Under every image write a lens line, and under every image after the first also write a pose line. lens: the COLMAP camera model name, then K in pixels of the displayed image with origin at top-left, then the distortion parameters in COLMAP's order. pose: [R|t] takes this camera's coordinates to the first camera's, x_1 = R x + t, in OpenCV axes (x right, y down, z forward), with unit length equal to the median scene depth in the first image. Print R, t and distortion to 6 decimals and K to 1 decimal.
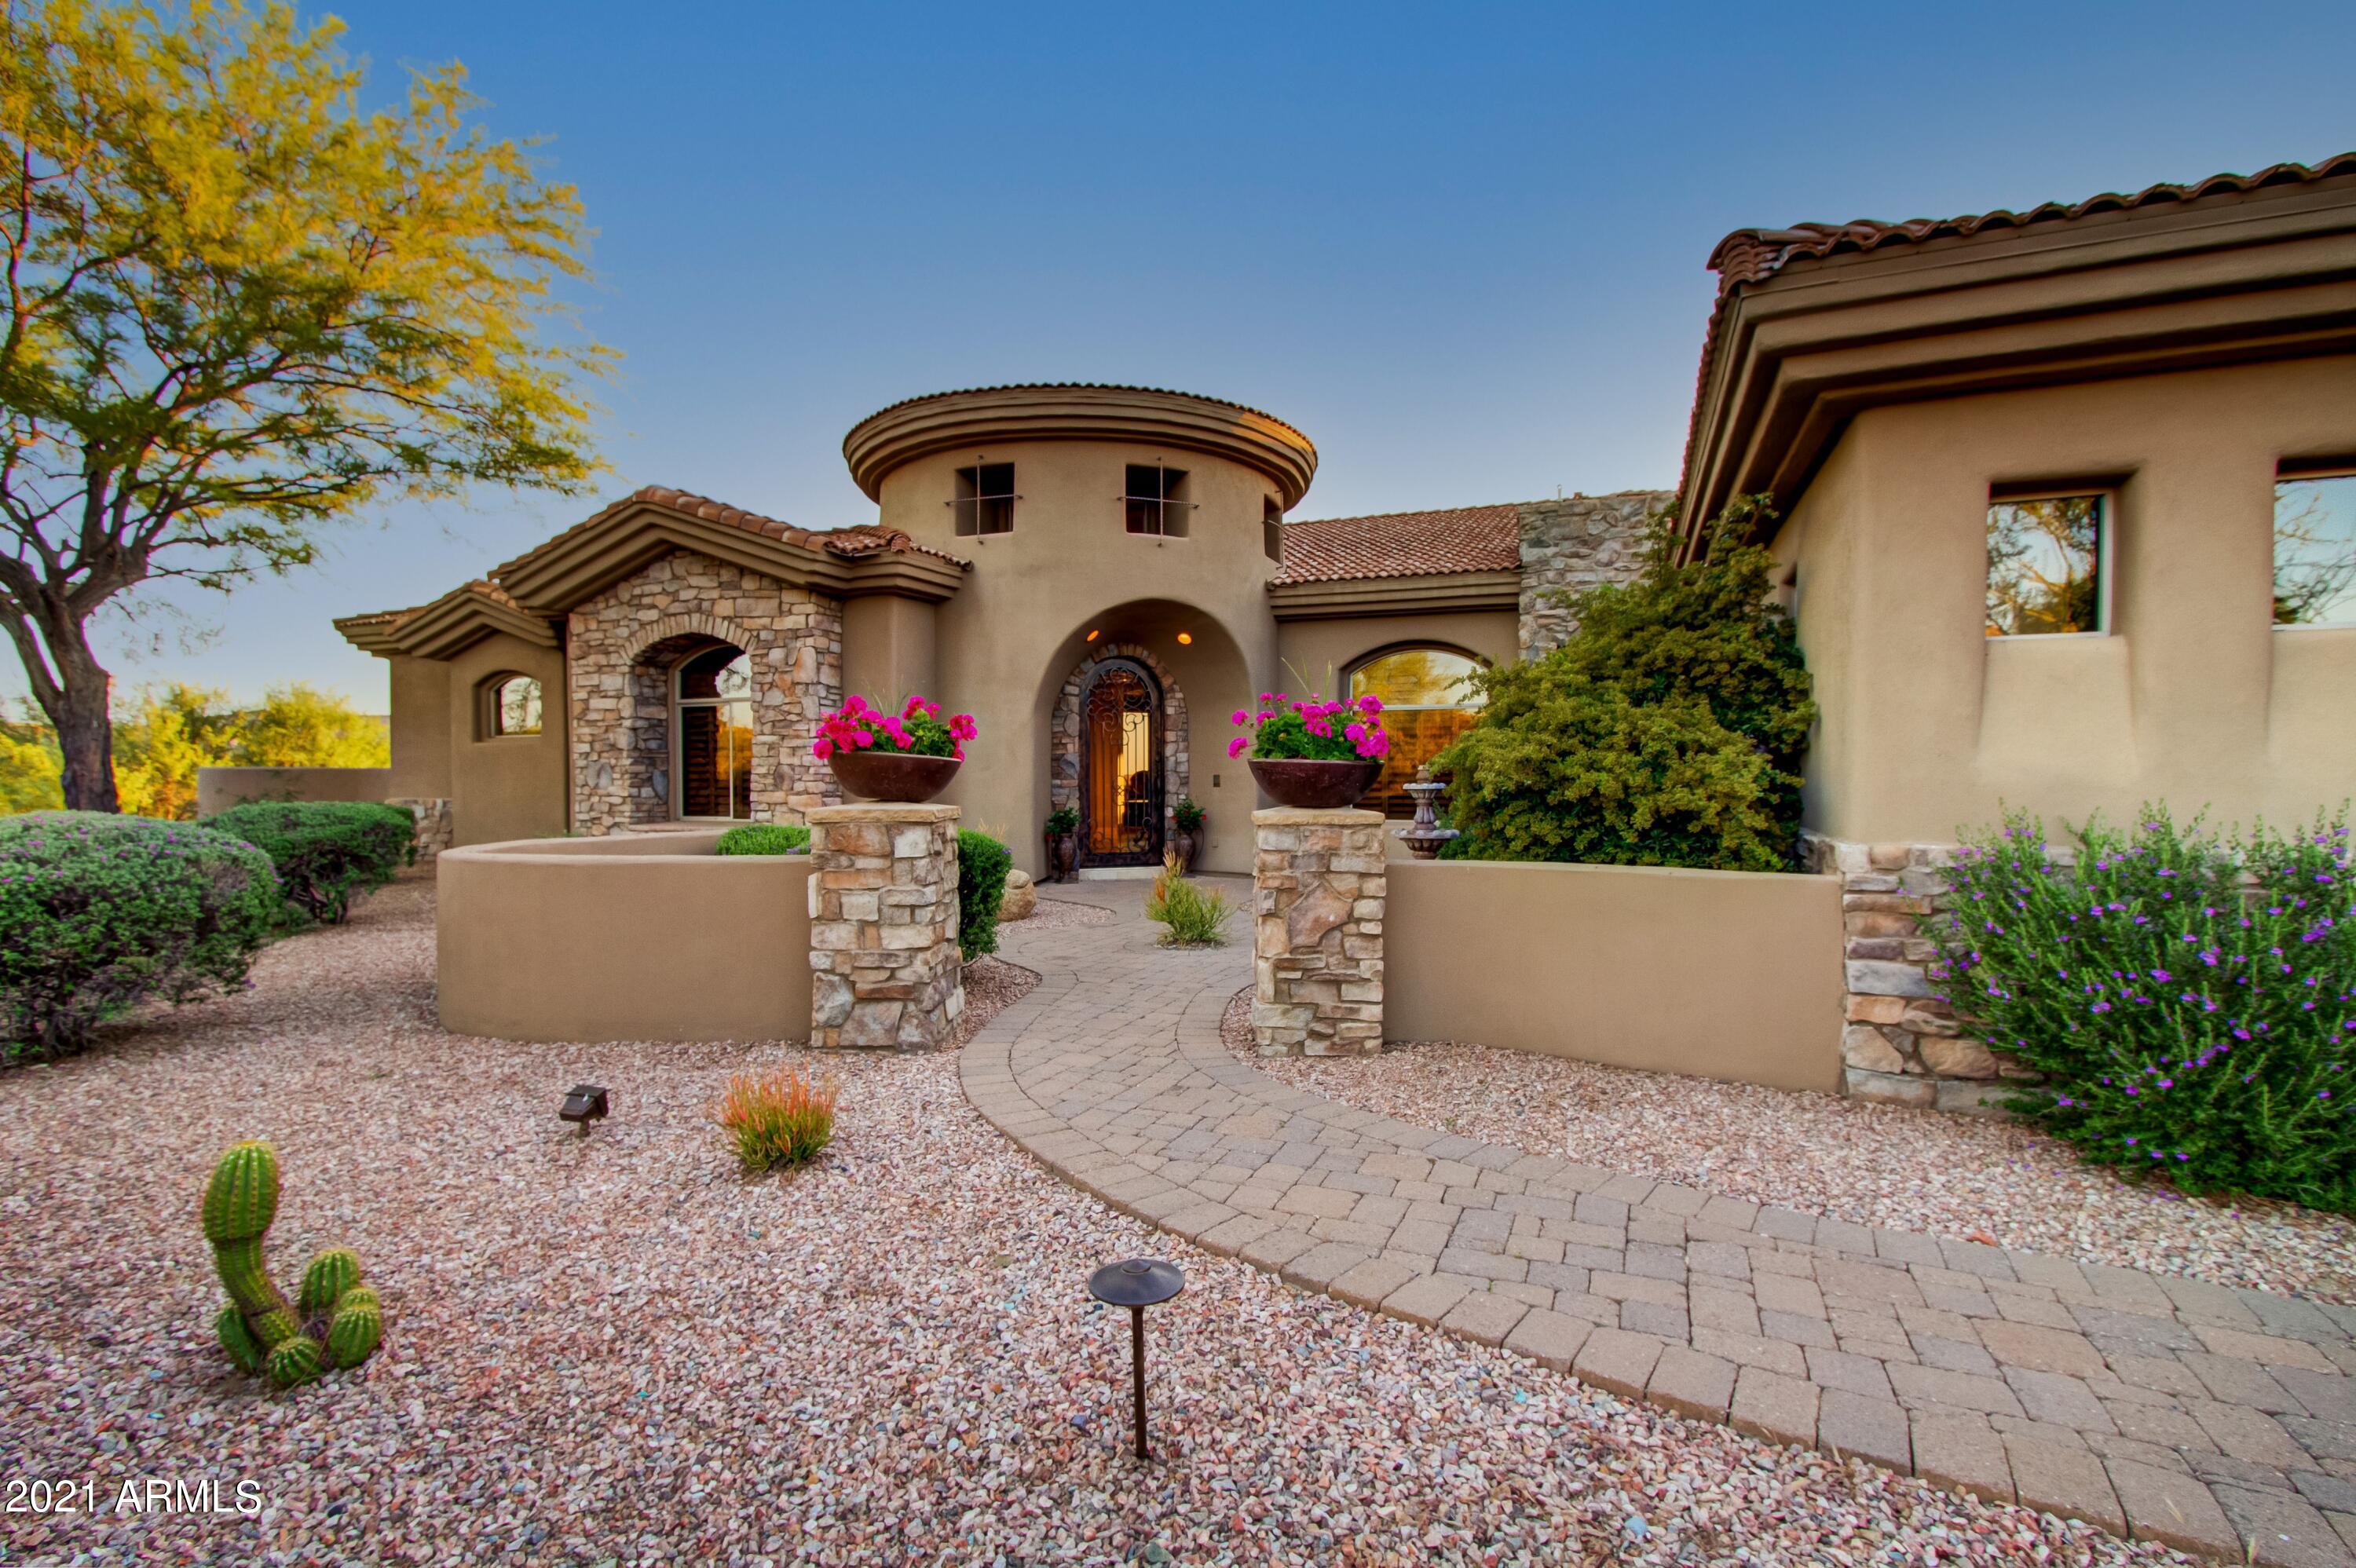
lens RADIAL K [[1105.6, 0, 1173.7], [0, 1105.6, 785.8], [0, 0, 1]] dist [-0.000228, 0.000119]
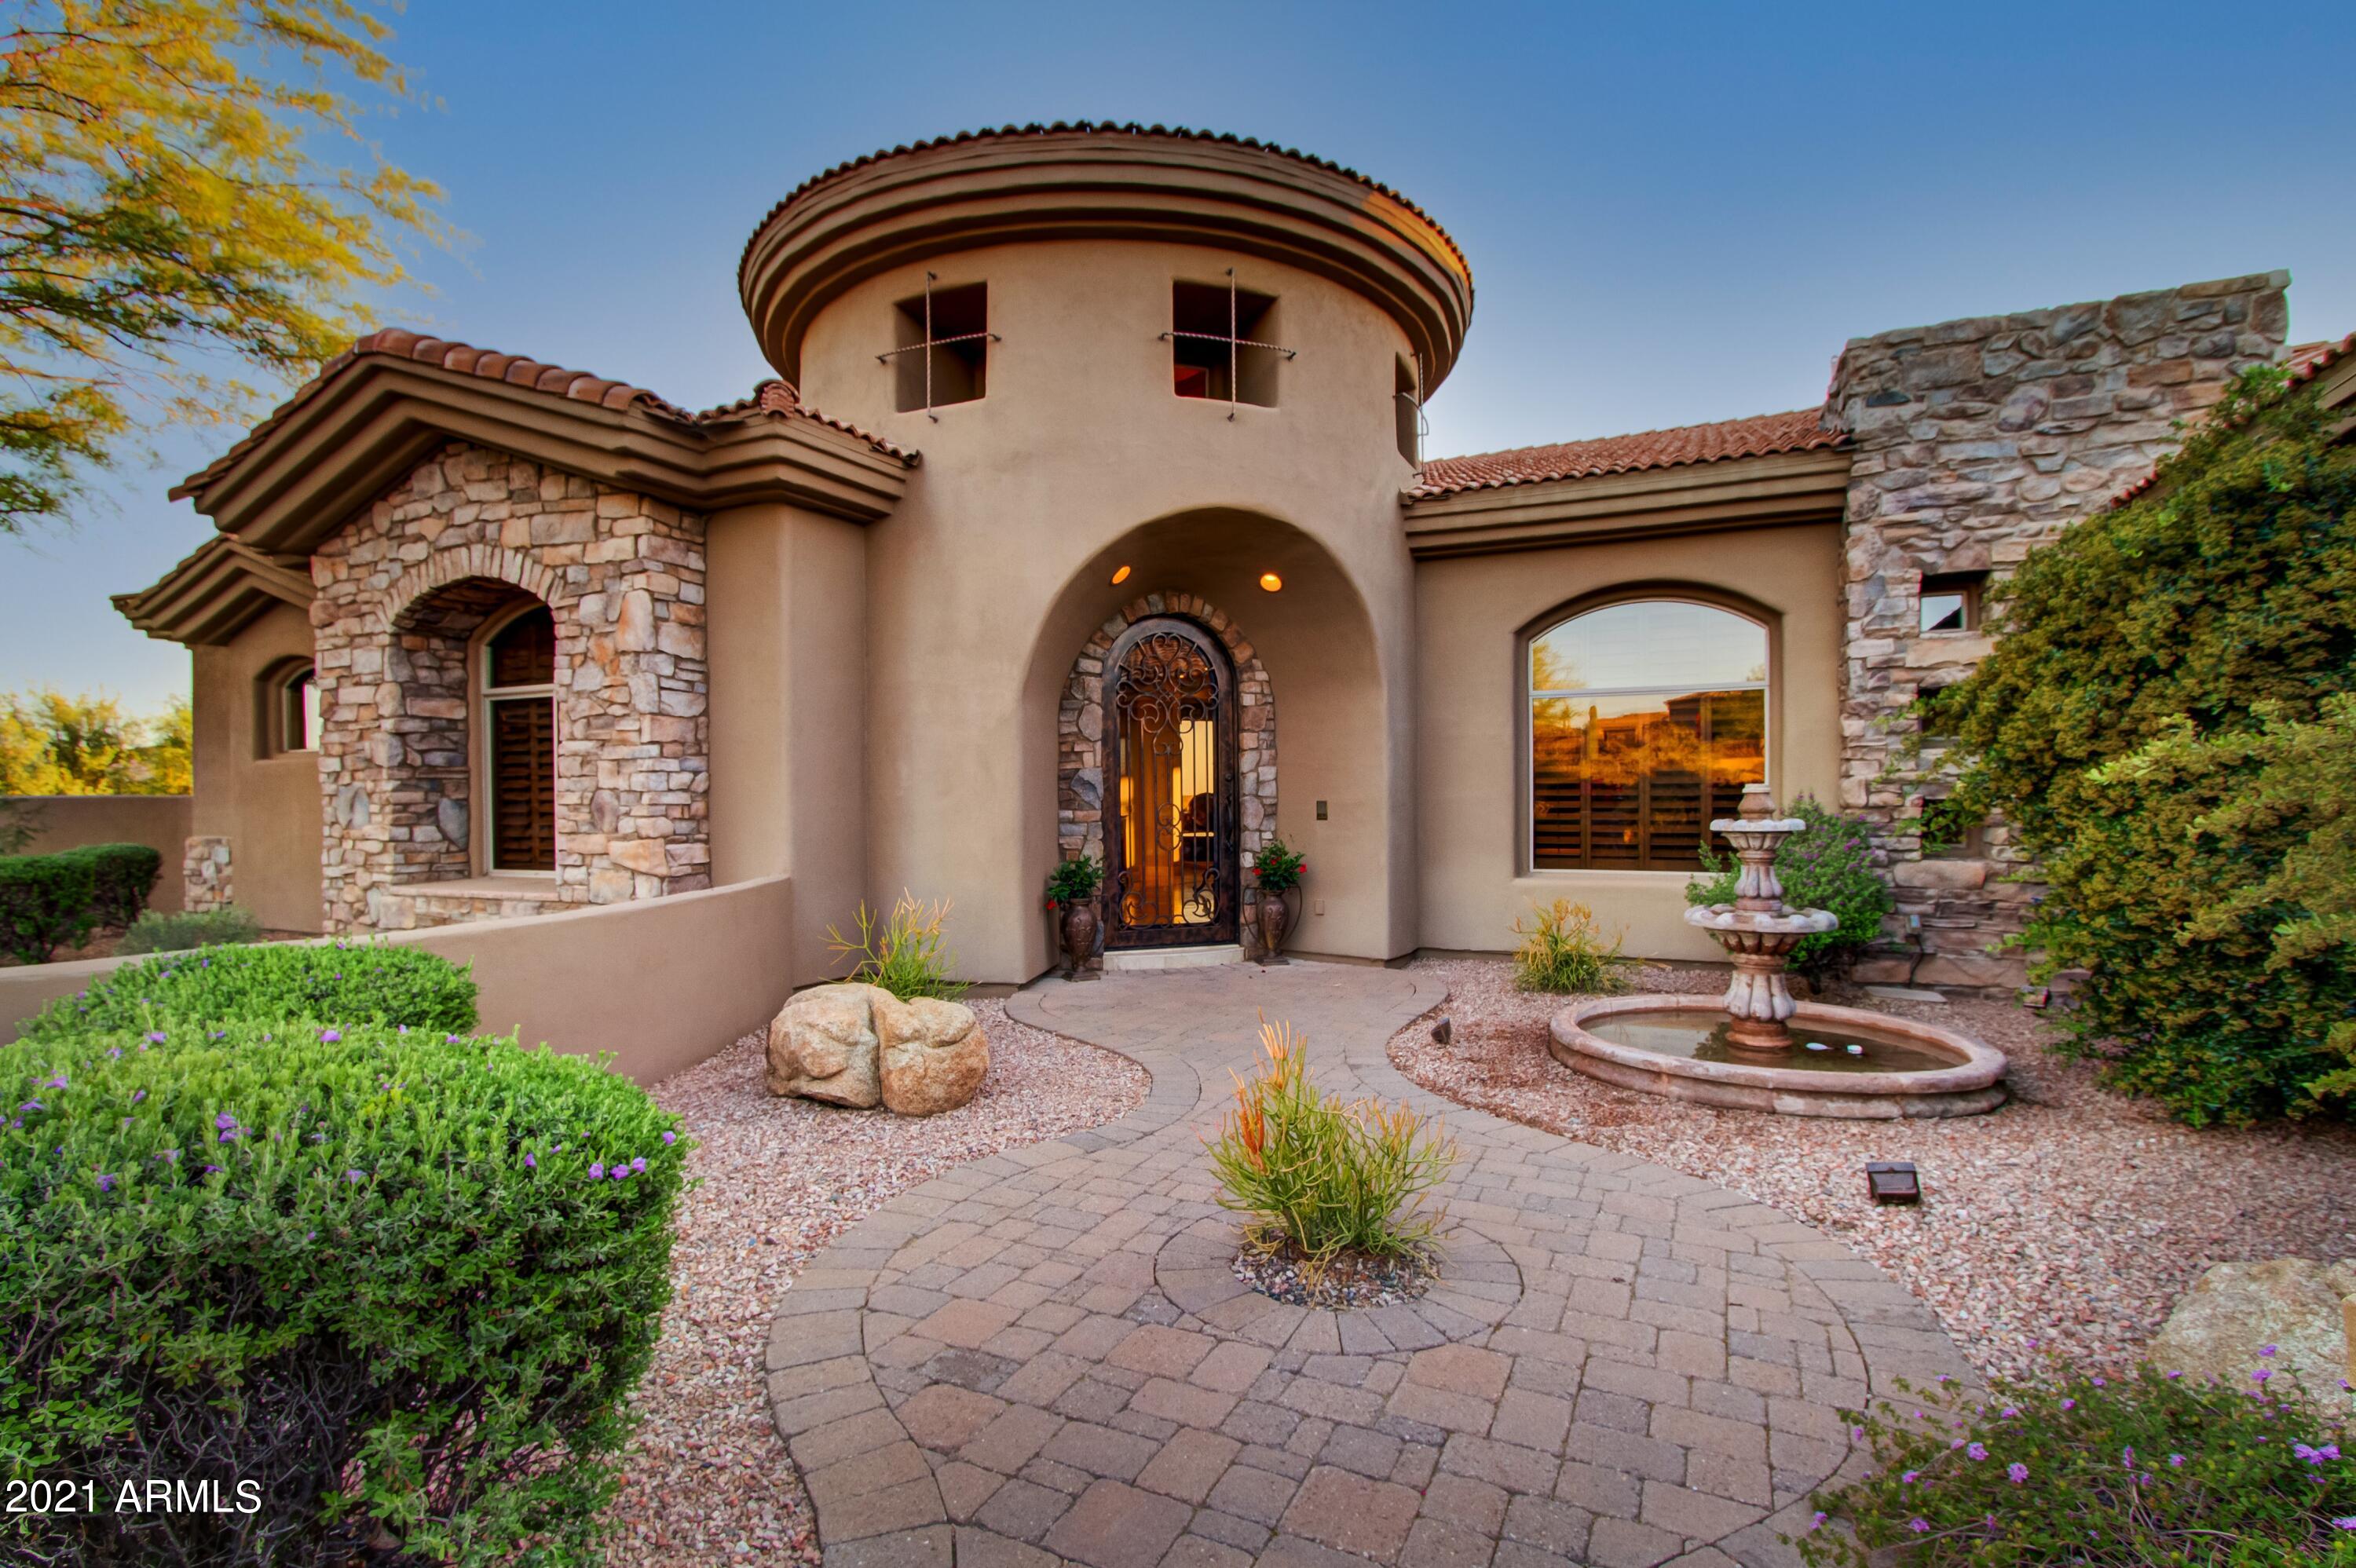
lens RADIAL K [[1135.4, 0, 1173.9], [0, 1135.4, 787.5], [0, 0, 1]] dist [-0.003215, -0.000243]
pose [[0.998423, -0.006484, -0.055770, -0.010327], [0.005611, 0.999859, -0.015797, -0.008300], [0.055865, 0.015459, 0.998319, 0.387364]]
